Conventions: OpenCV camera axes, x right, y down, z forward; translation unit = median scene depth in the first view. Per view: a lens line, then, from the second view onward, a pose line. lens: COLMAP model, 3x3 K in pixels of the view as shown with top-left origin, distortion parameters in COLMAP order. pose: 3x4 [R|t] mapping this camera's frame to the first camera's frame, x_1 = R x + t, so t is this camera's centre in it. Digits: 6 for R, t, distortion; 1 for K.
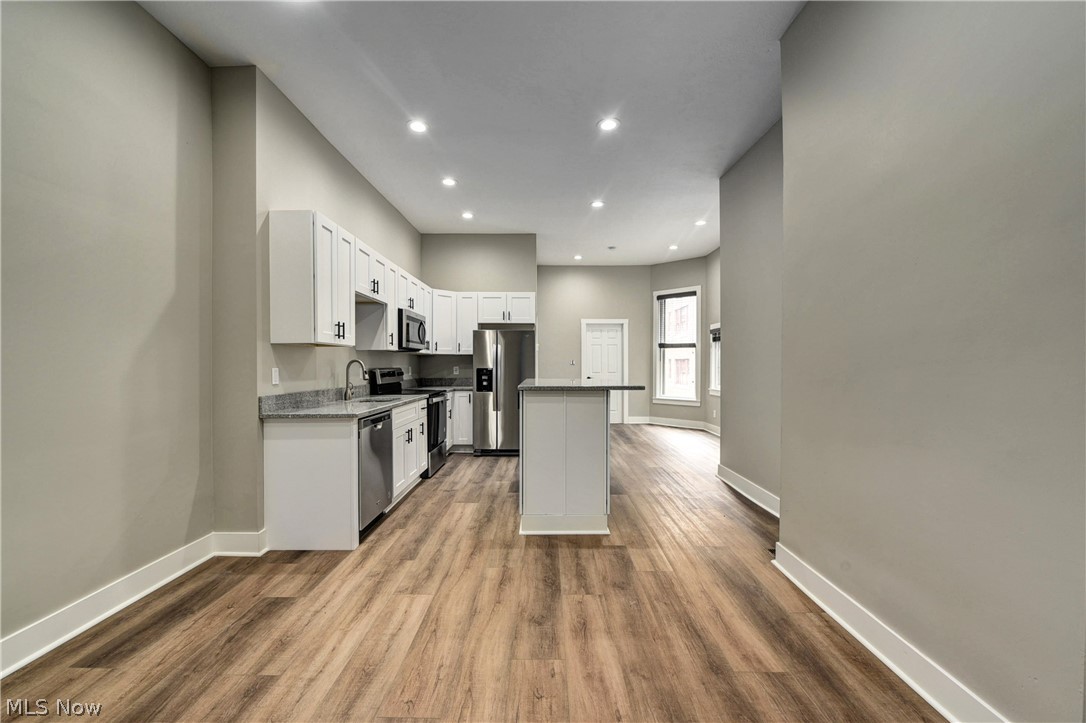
lens RADIAL K [[435.4, 0, 542.9], [0, 435.4, 366.1], [0, 0, 1]] dist [-0.006996, -0.001003]
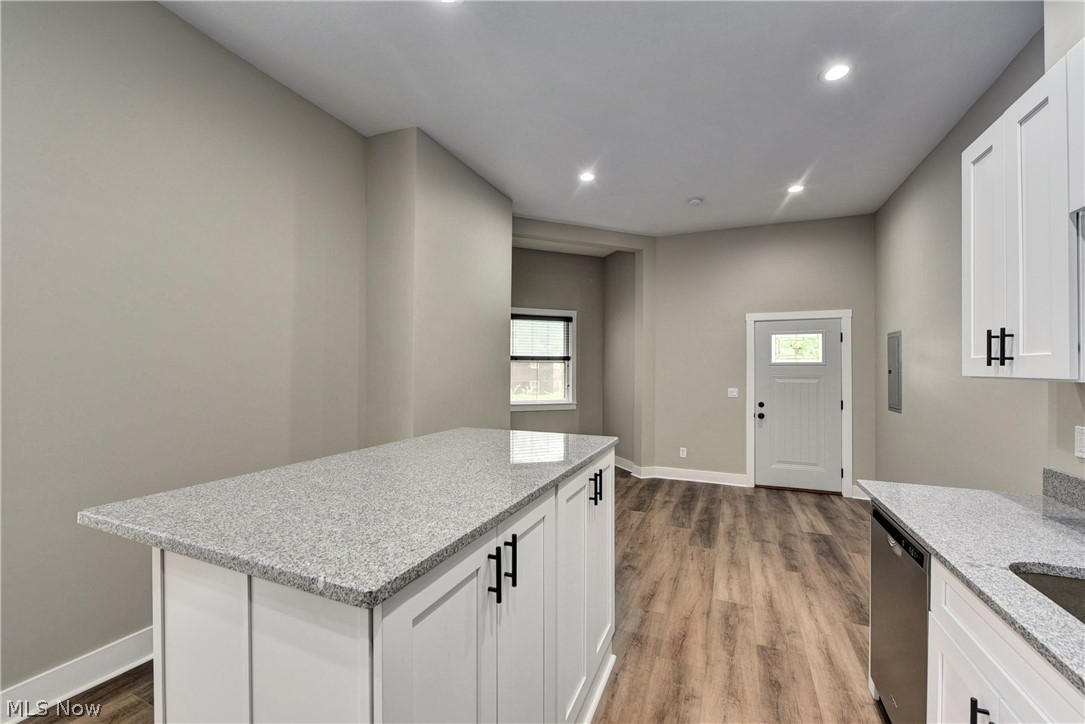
lens RADIAL K [[435.0, 0, 543.9], [0, 435.0, 367.8], [0, 0, 1]] dist [-0.006996, -0.001003]
pose [[-0.919821, 0.000664, 0.392338, -0.236002], [0.000833, 1.000000, 0.000261, -0.069495], [-0.392337, 0.000567, -0.919821, 1.816935]]
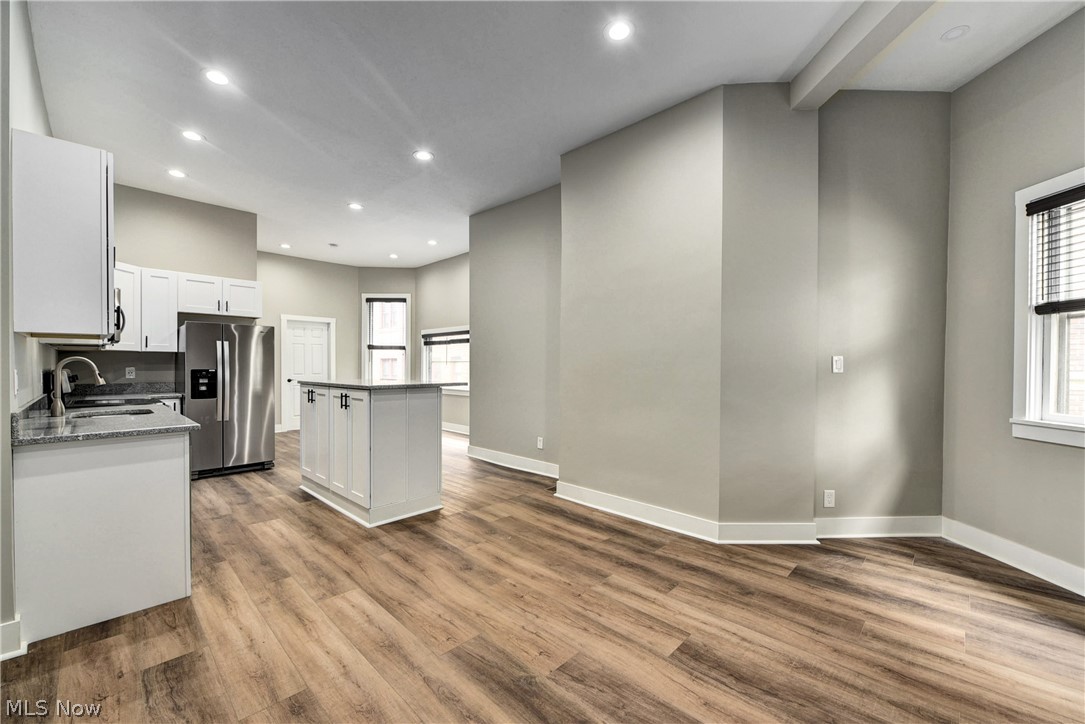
lens RADIAL K [[435.0, 0, 547.3], [0, 435.0, 365.7], [0, 0, 1]] dist [-0.006996, -0.001003]
pose [[0.686494, 0.001958, 0.727133, -0.566081], [0.000123, 0.999996, -0.002809, 0.000547], [-0.727135, 0.002018, 0.686491, -0.029969]]
